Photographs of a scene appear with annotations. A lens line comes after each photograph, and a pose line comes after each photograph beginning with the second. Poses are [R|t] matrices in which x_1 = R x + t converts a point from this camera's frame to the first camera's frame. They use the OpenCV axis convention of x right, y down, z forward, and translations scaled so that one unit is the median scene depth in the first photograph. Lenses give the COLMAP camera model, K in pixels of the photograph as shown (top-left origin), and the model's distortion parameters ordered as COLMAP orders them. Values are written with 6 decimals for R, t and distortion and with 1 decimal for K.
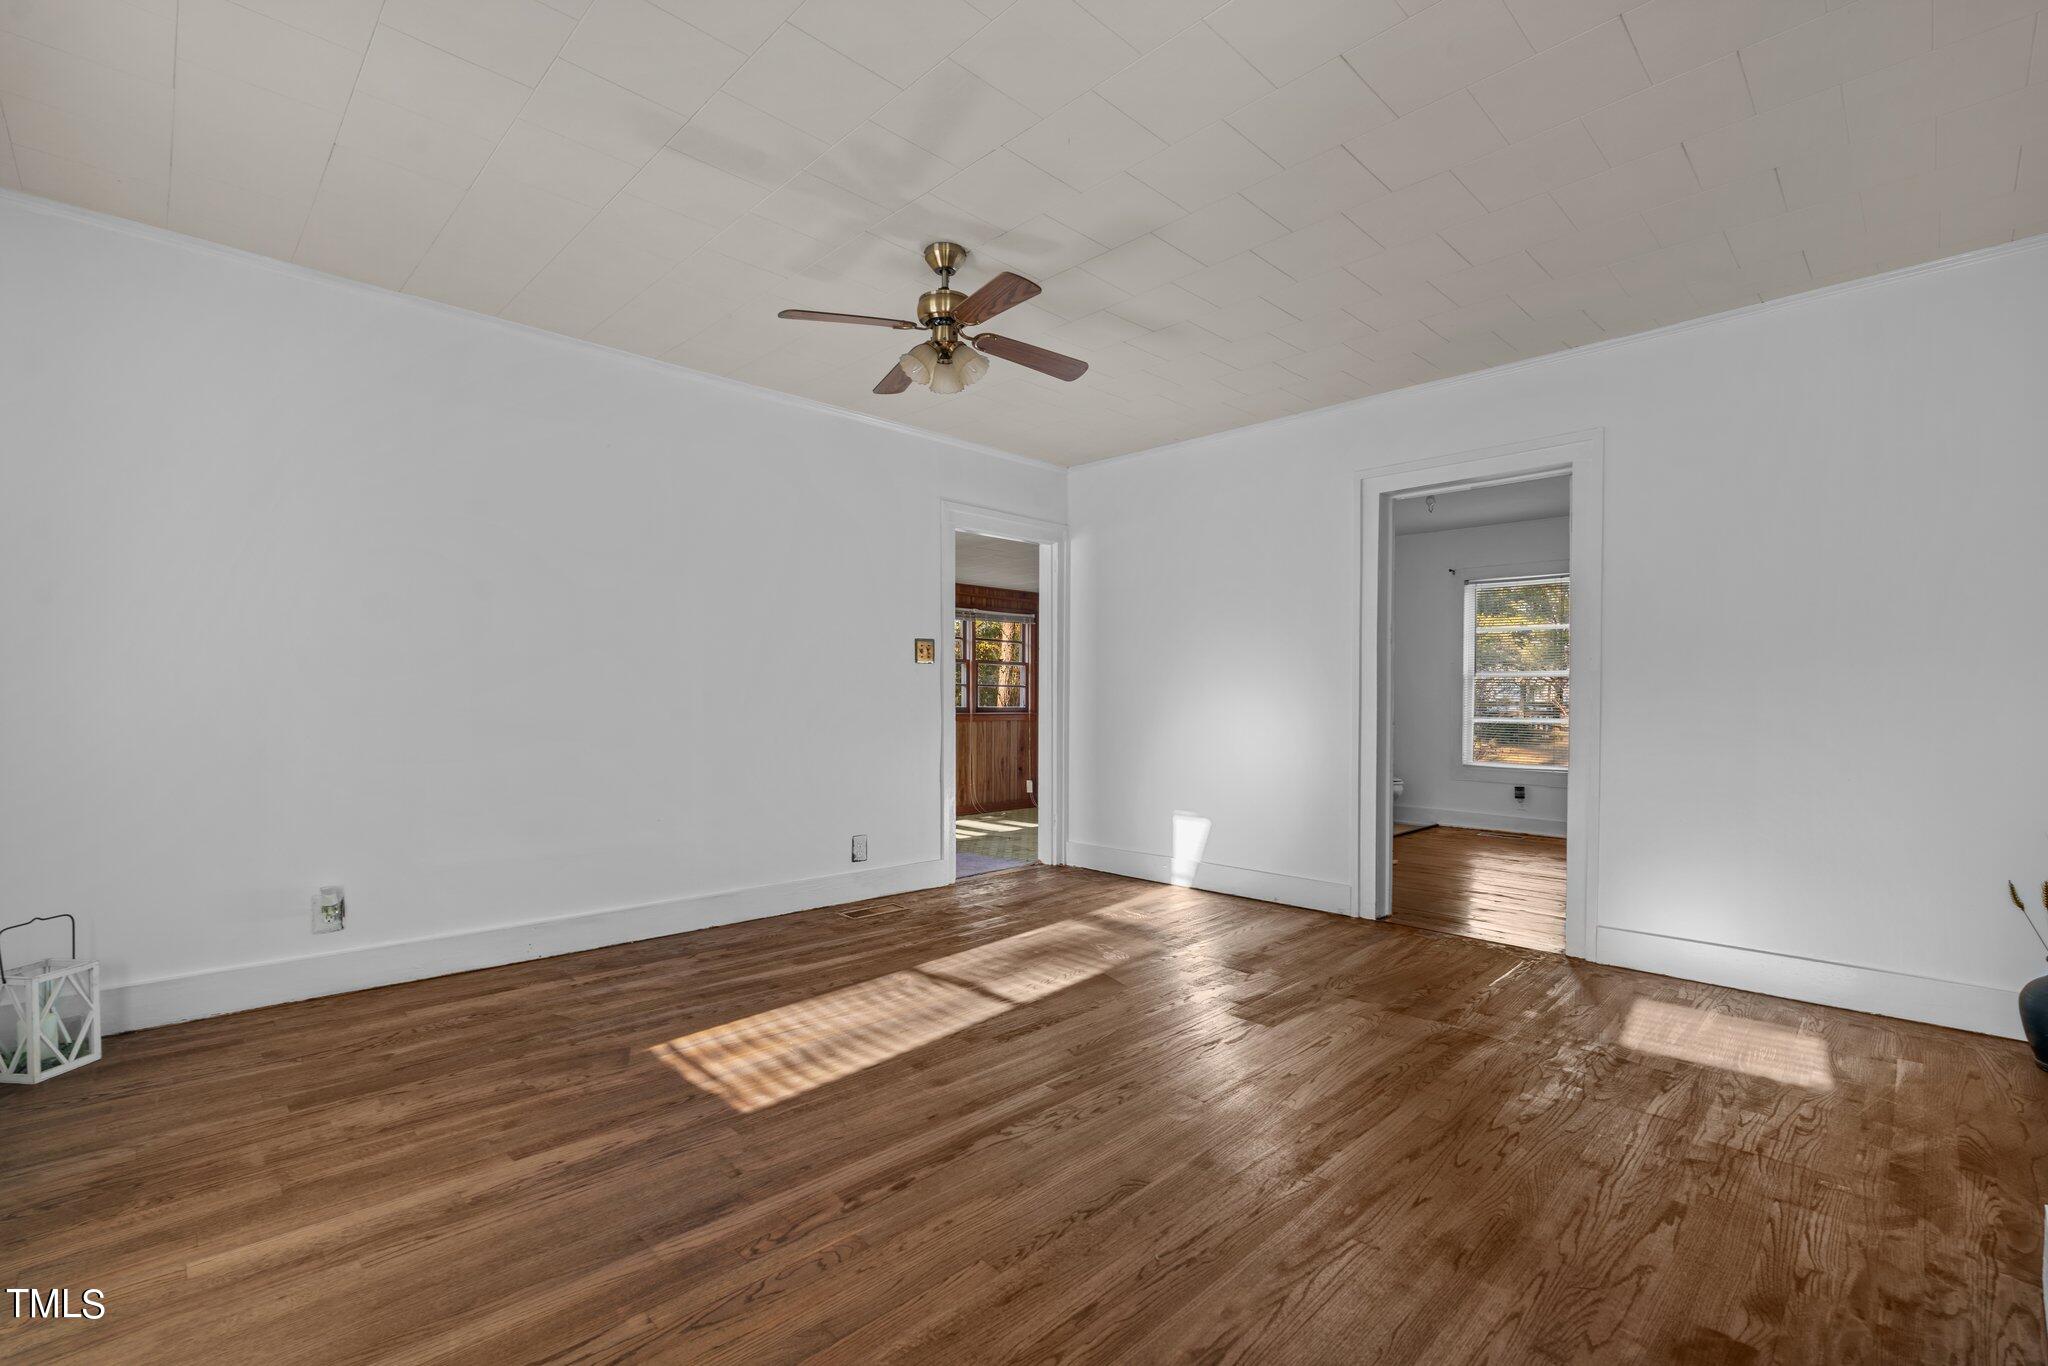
lens RADIAL K [[909.8, 0, 1021.9], [0, 909.8, 697.8], [0, 0, 1]] dist [-0.005128, -0.000336]
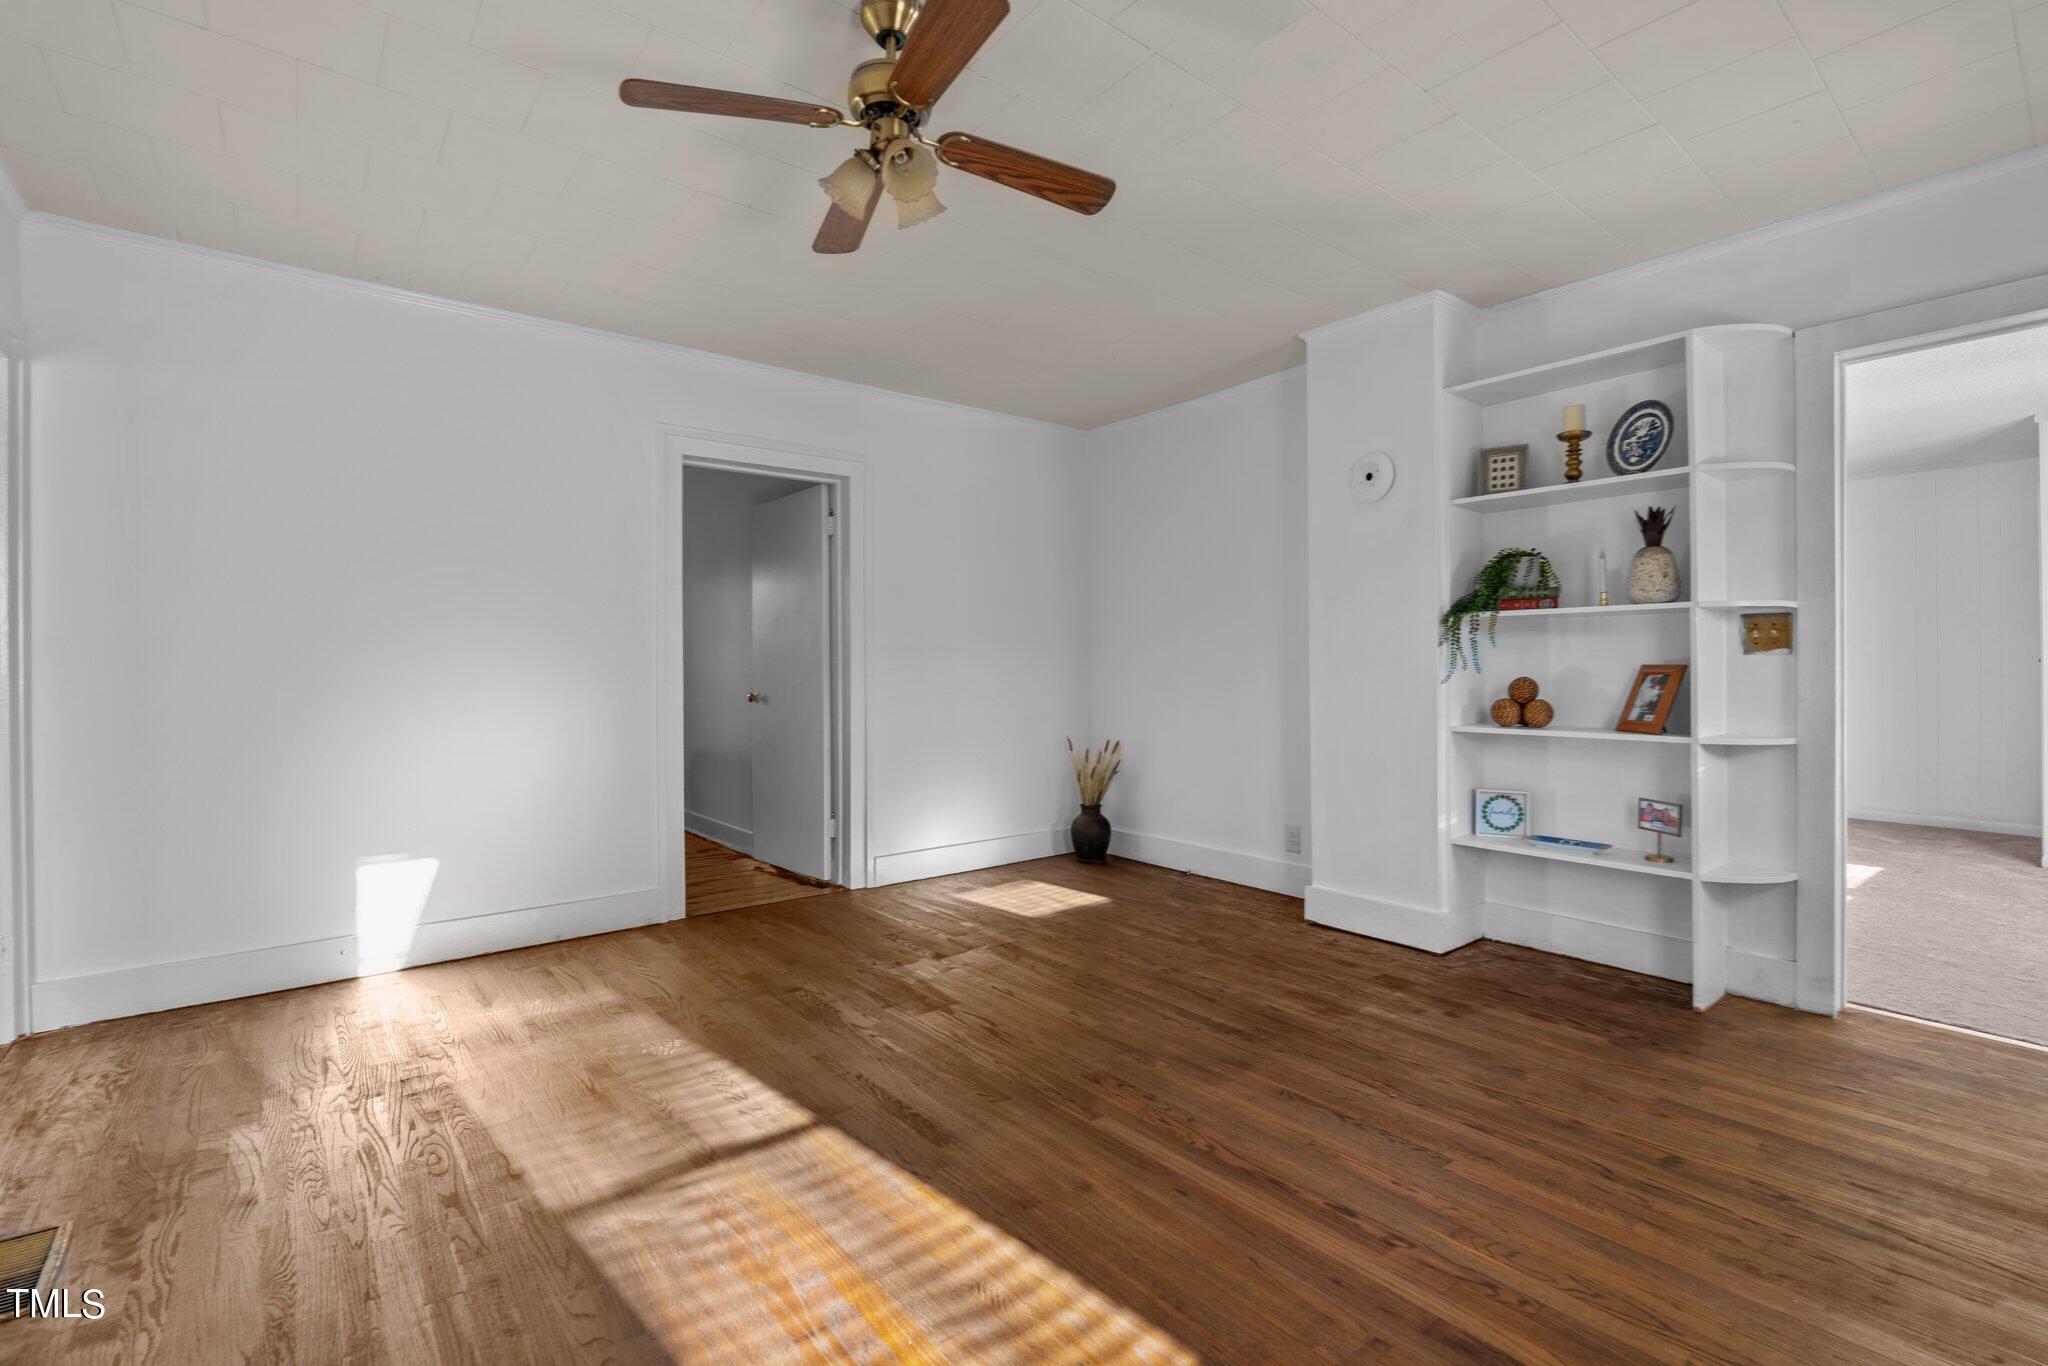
lens RADIAL K [[919.4, 0, 1023.5], [0, 919.4, 673.3], [0, 0, 1]] dist [0.001402, 0.000196]
pose [[0.094160, -0.007822, 0.995526, -0.687157], [0.006073, 0.999955, 0.007283, -0.010629], [-0.995539, 0.005360, 0.094203, 0.777867]]
